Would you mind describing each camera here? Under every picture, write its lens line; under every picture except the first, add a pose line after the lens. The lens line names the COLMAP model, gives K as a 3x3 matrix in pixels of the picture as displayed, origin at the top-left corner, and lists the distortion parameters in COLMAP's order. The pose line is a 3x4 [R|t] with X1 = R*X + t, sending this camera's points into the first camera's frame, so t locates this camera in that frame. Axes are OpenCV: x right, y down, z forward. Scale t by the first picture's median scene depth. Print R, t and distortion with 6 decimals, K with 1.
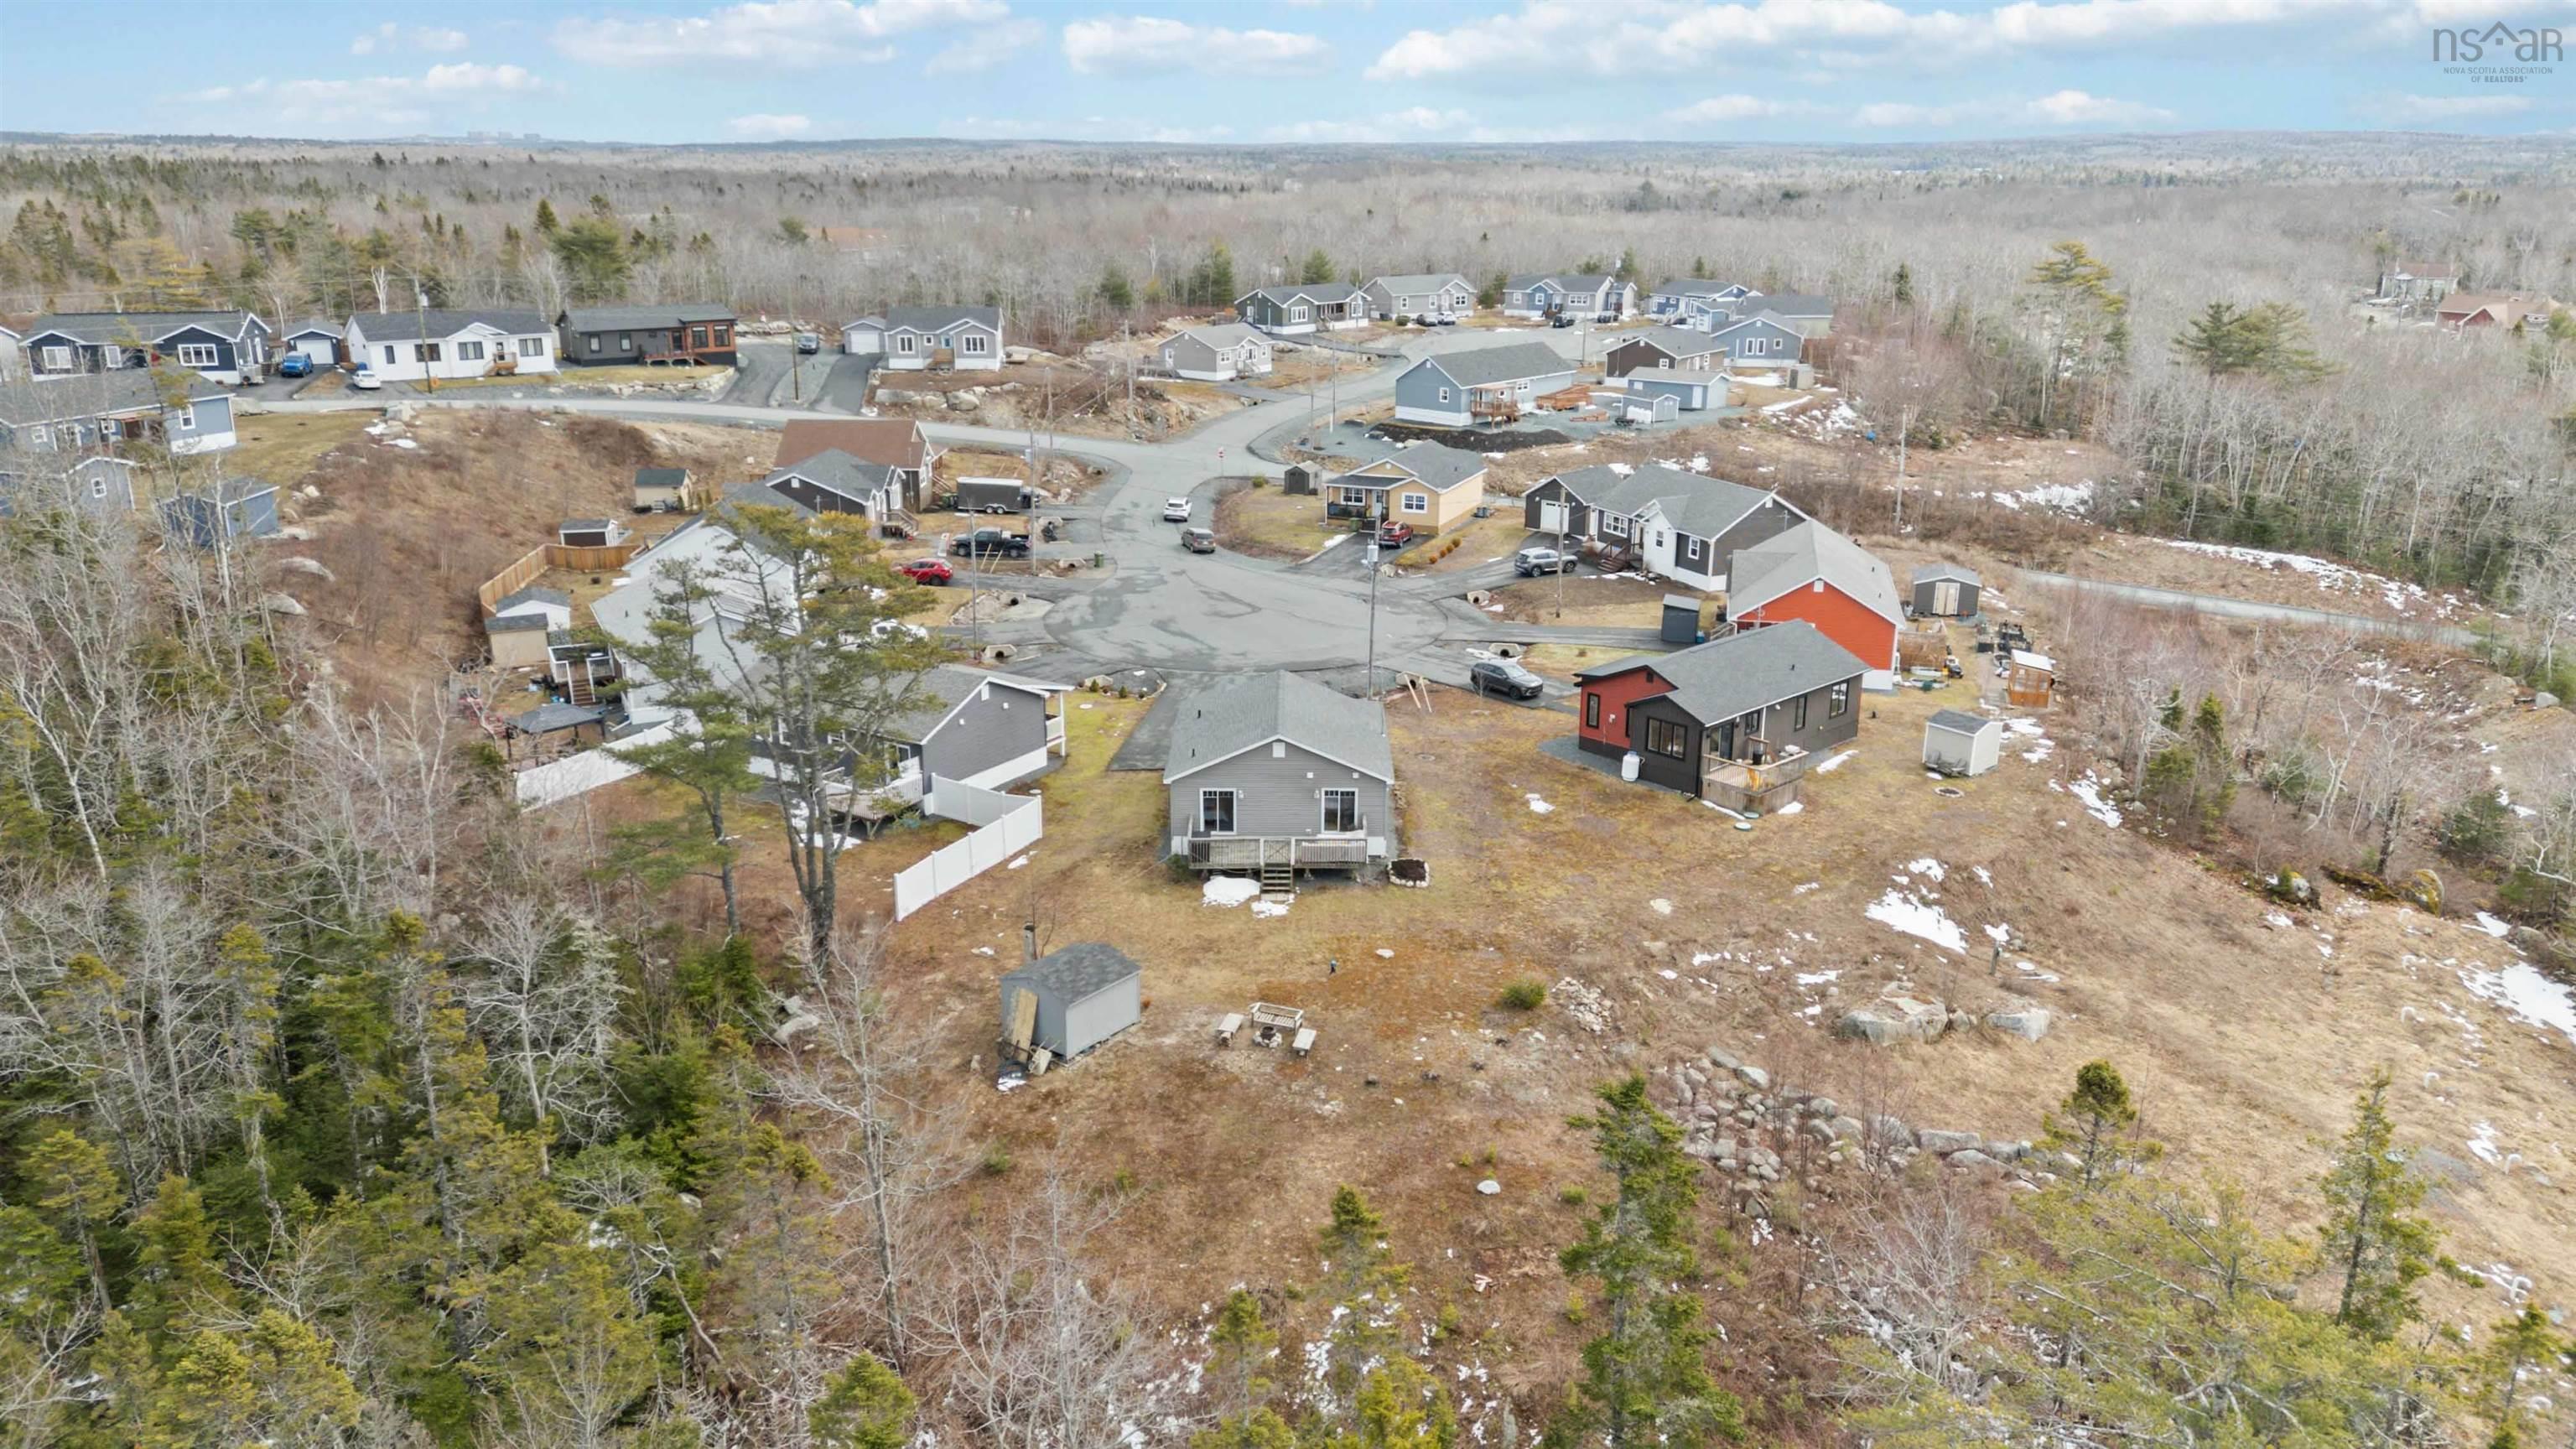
lens RADIAL K [[1892.2, 0, 1288.0], [0, 1892.2, 724.5], [0, 0, 1]] dist [0.081058, -0.079935]
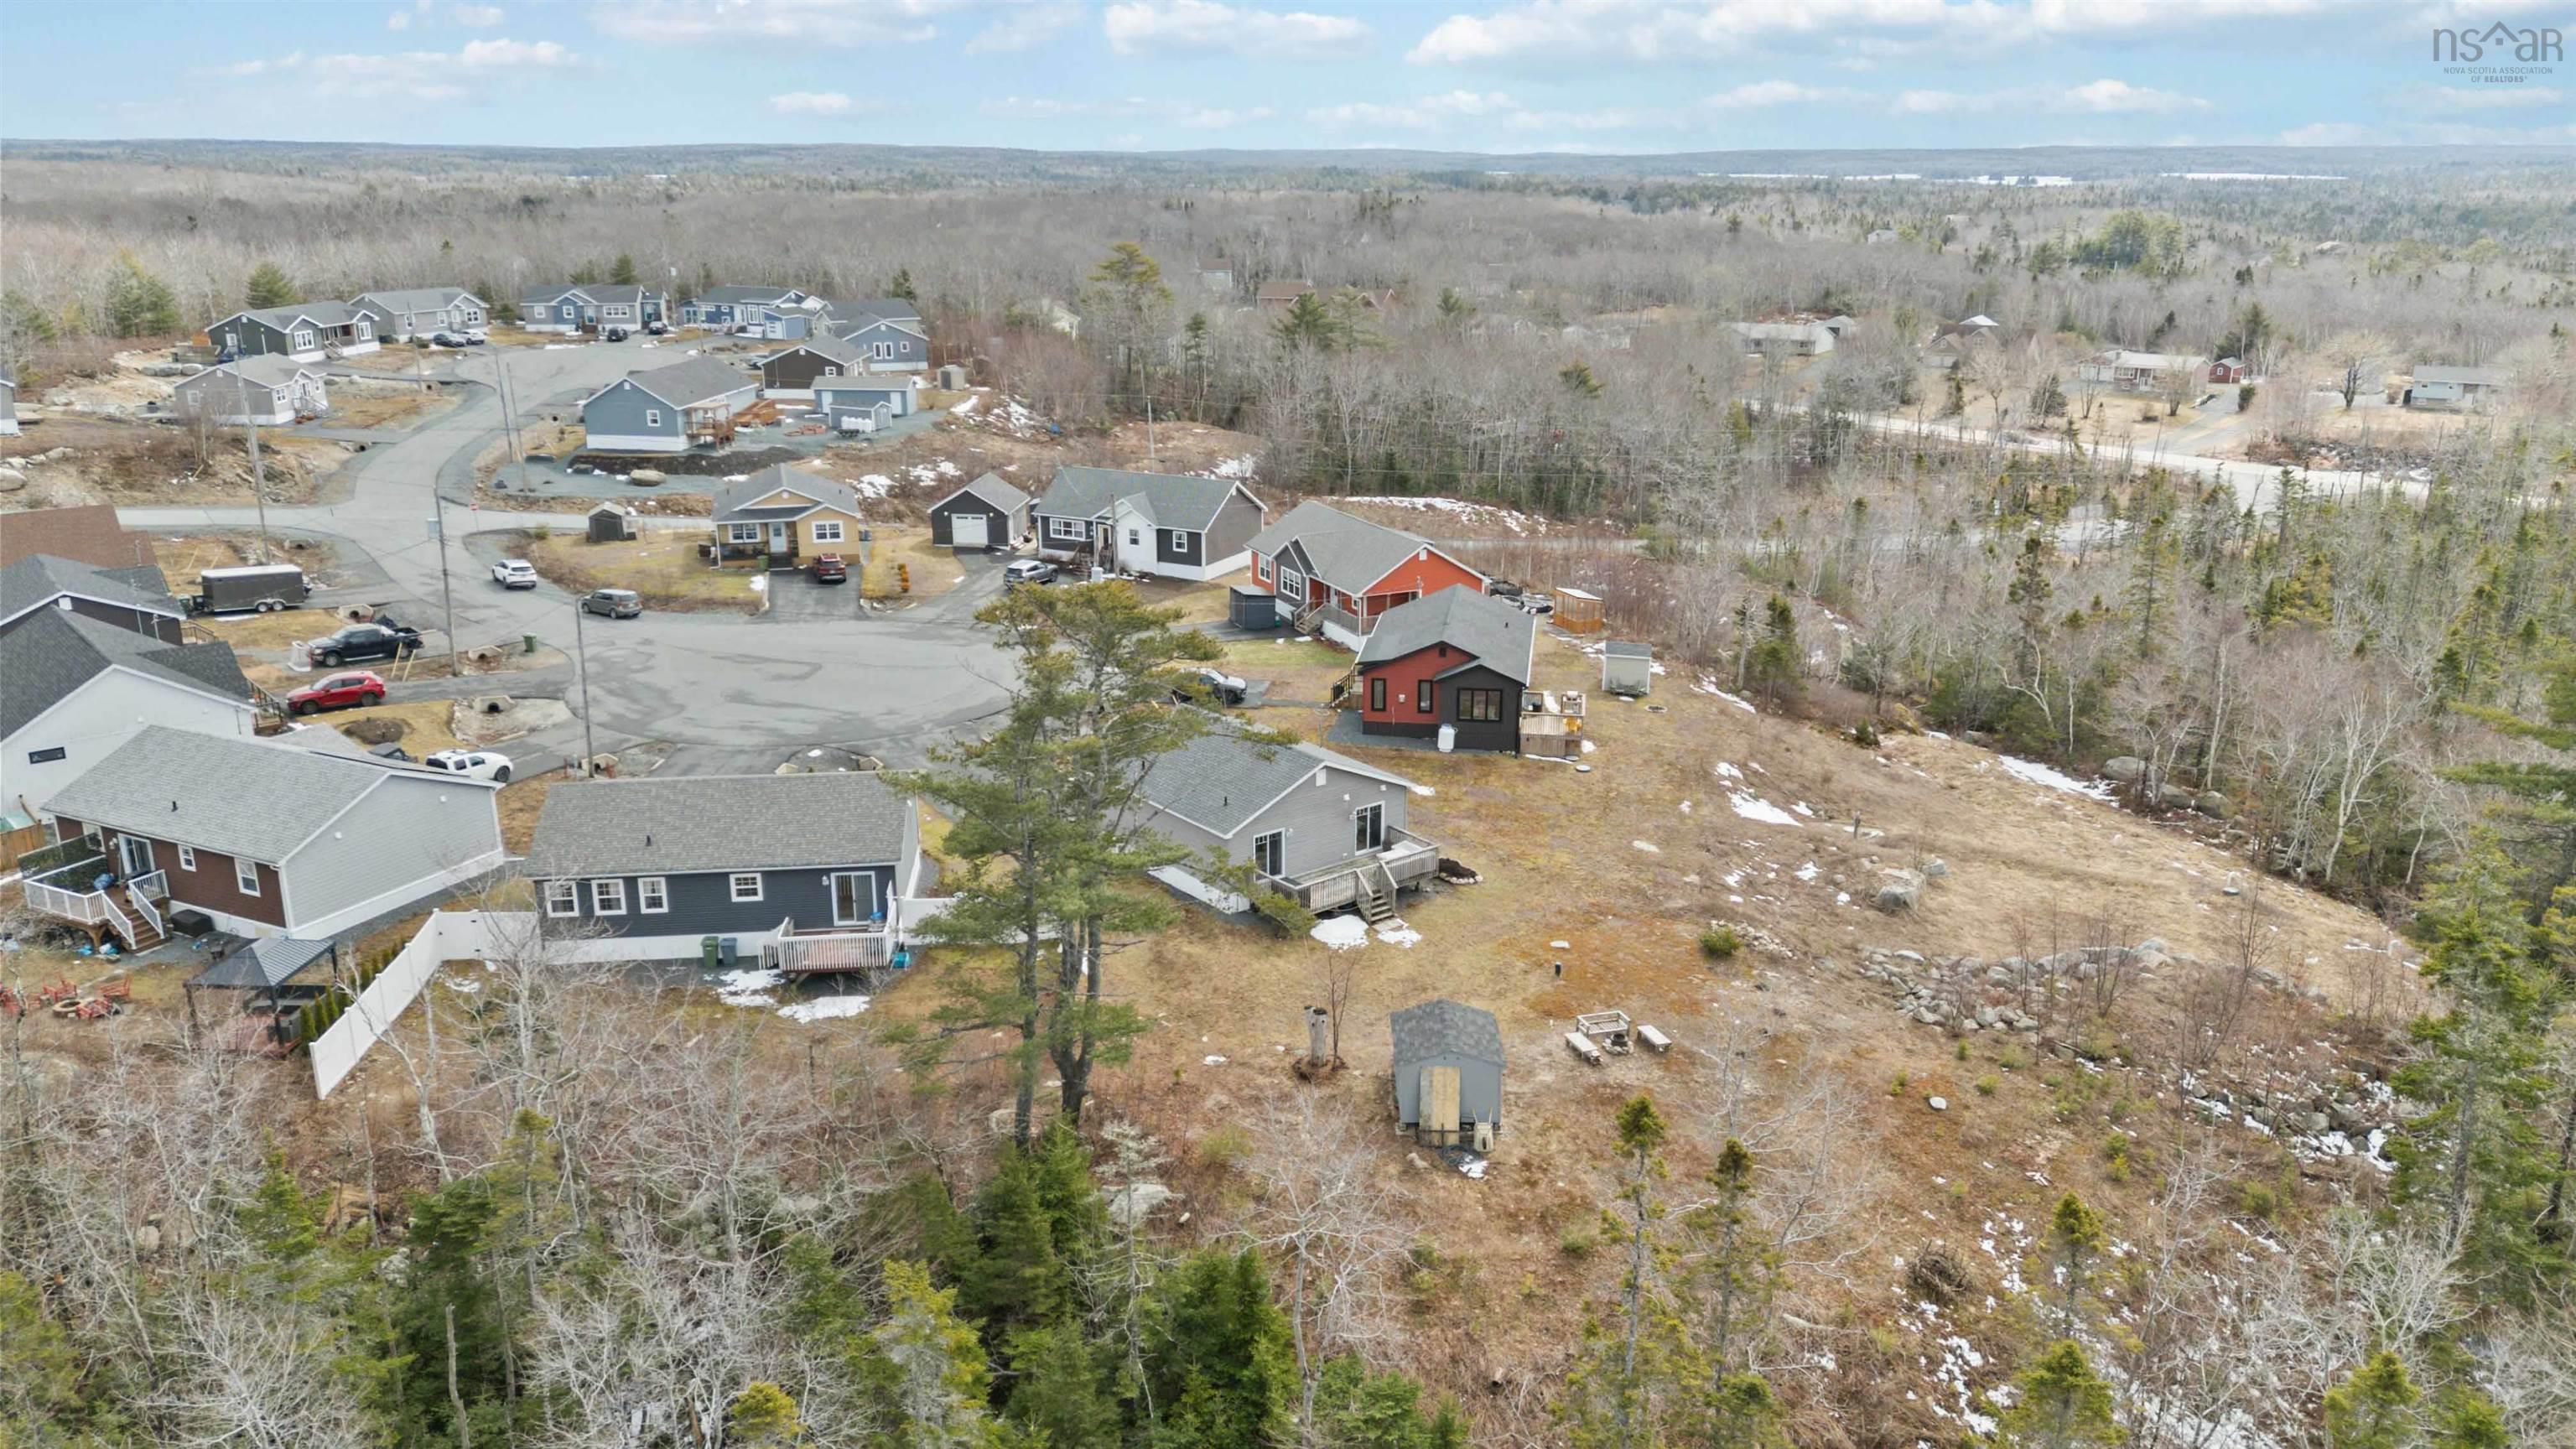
lens RADIAL K [[1813.2, 0, 1288.3], [0, 1813.2, 810.7], [0, 0, 1]] dist [0.094274, -0.124331]
pose [[0.771944, -0.208821, 0.600413, -0.269438], [0.179569, 0.977670, 0.109160, -0.034617], [-0.609801, 0.023550, 0.792205, 0.137382]]
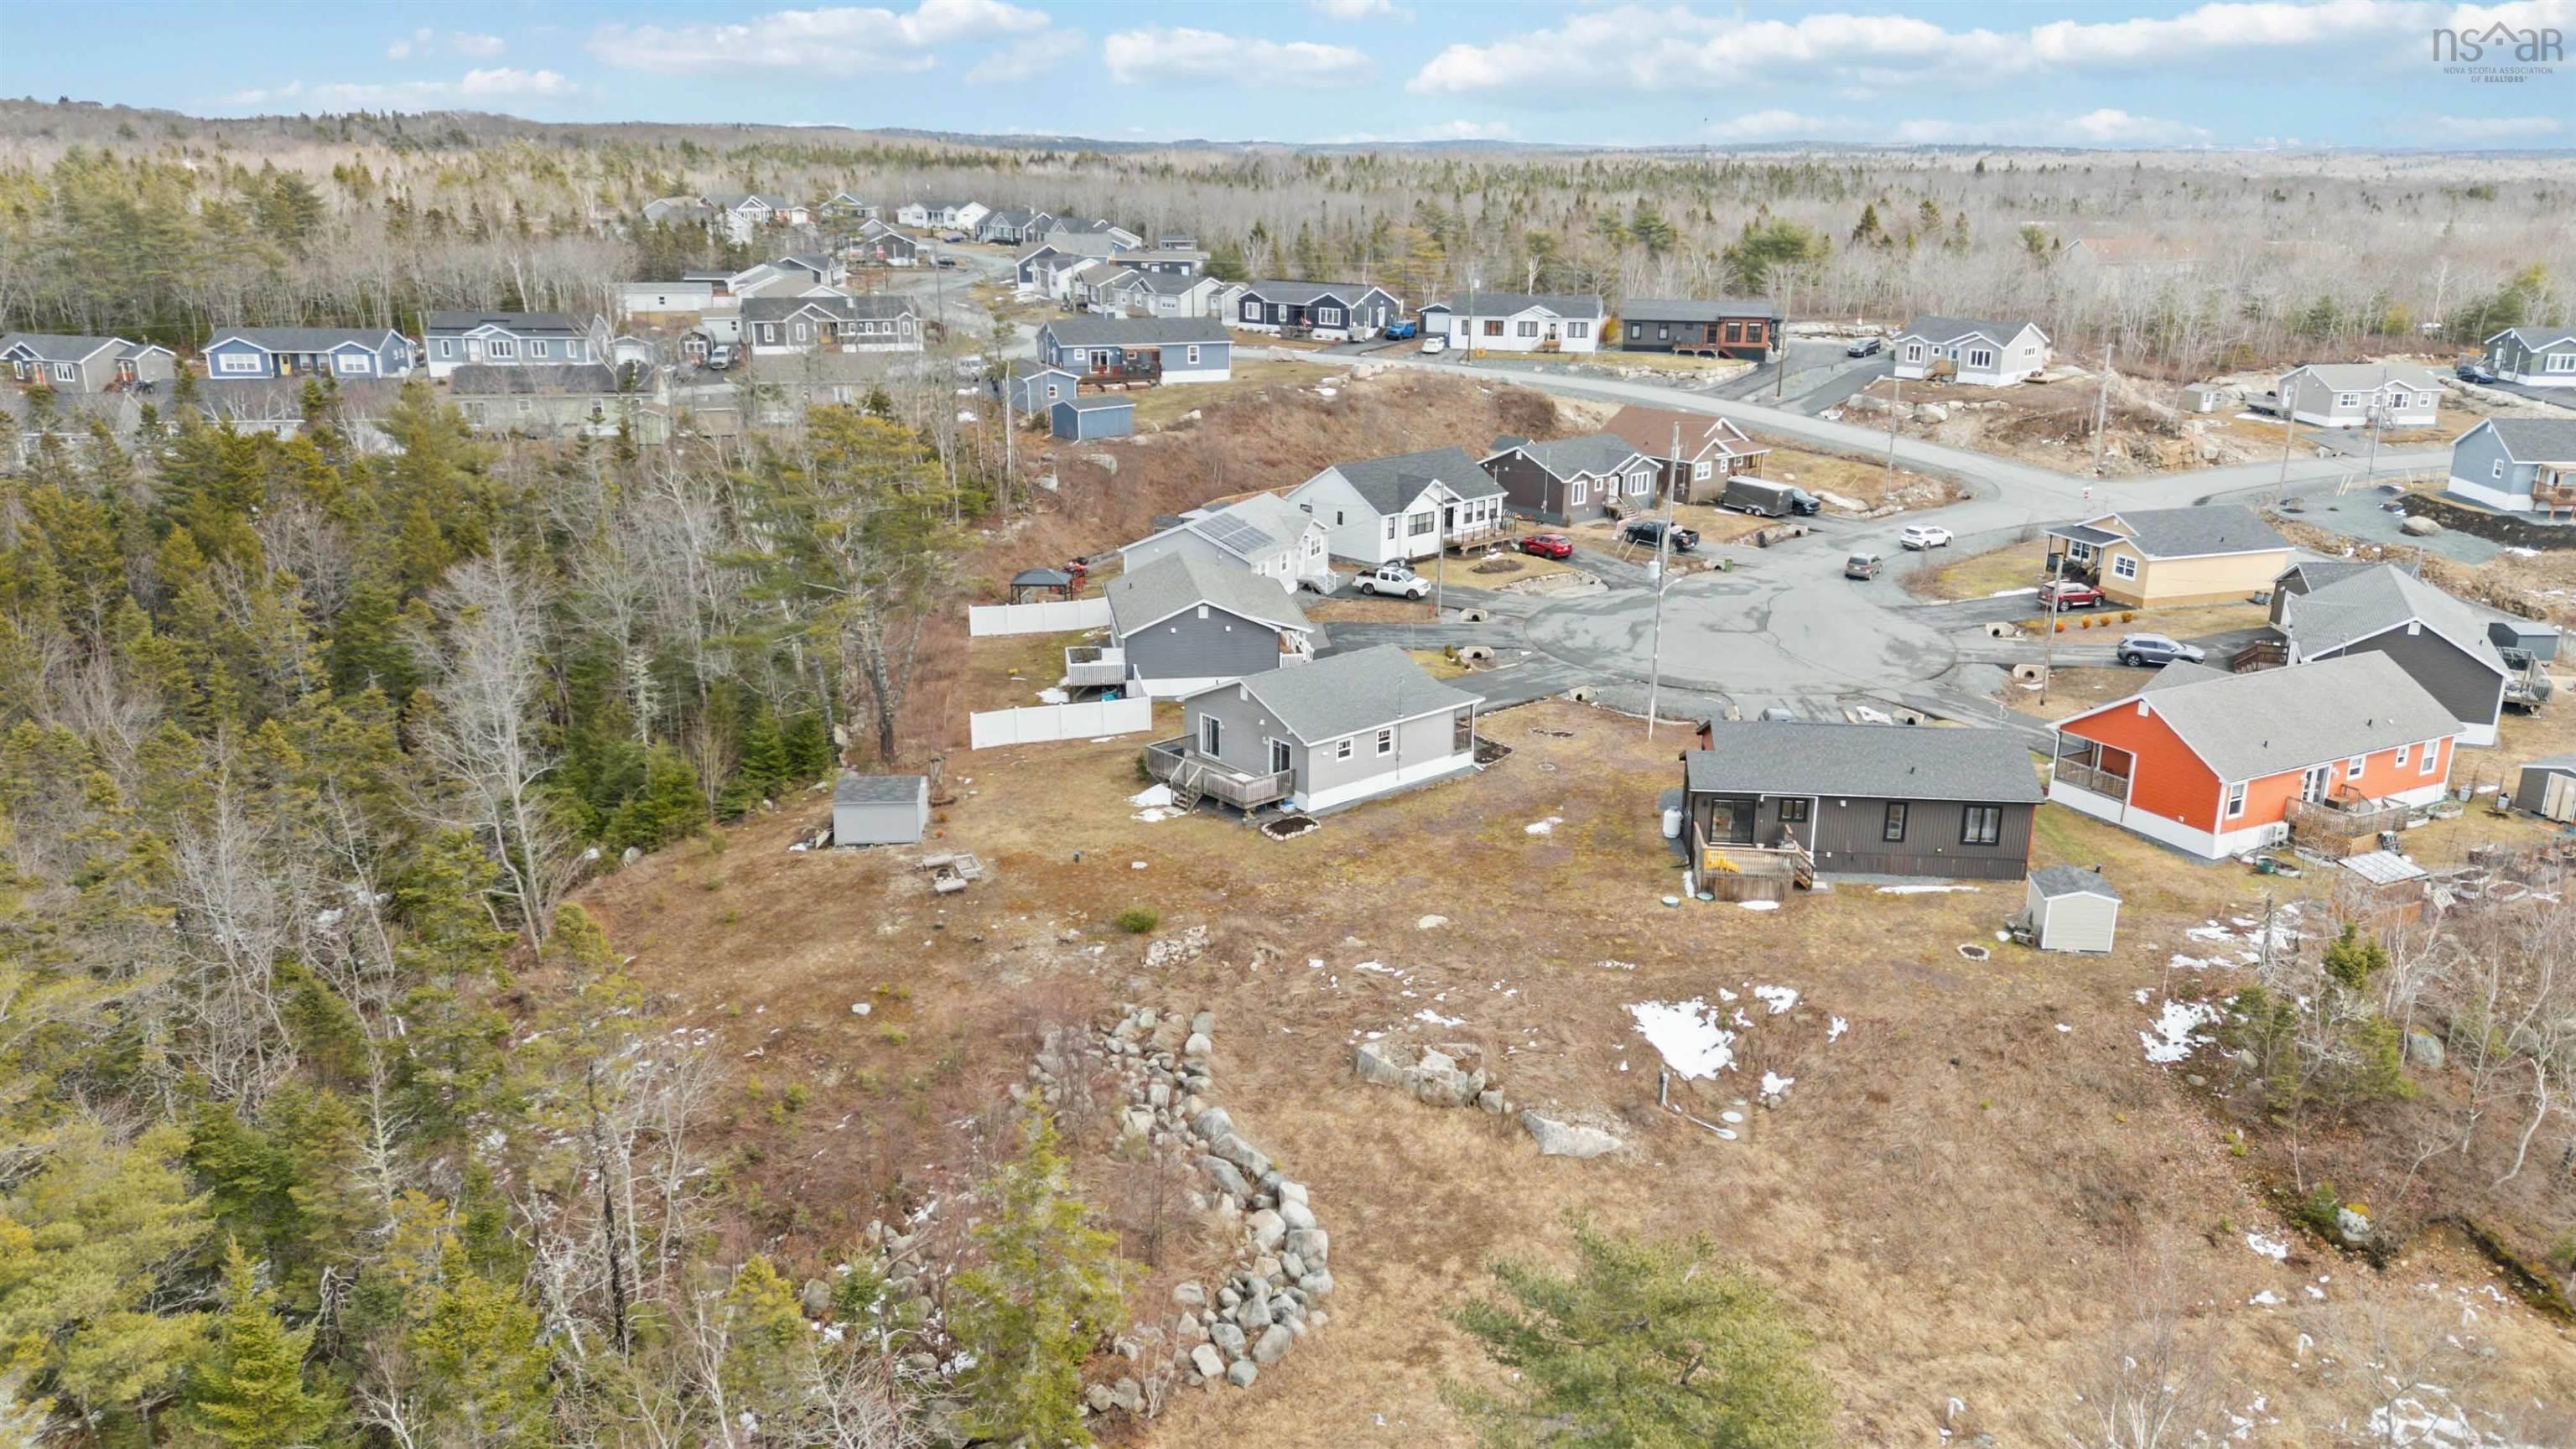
lens RADIAL K [[1892.2, 0, 1288.0], [0, 1892.2, 724.5], [0, 0, 1]] dist [0.081058, -0.079935]
pose [[0.662495, 0.222987, -0.715107, 0.373419], [-0.225603, 0.969734, 0.093380, -0.035929], [0.714286, 0.099467, 0.692750, 0.112433]]
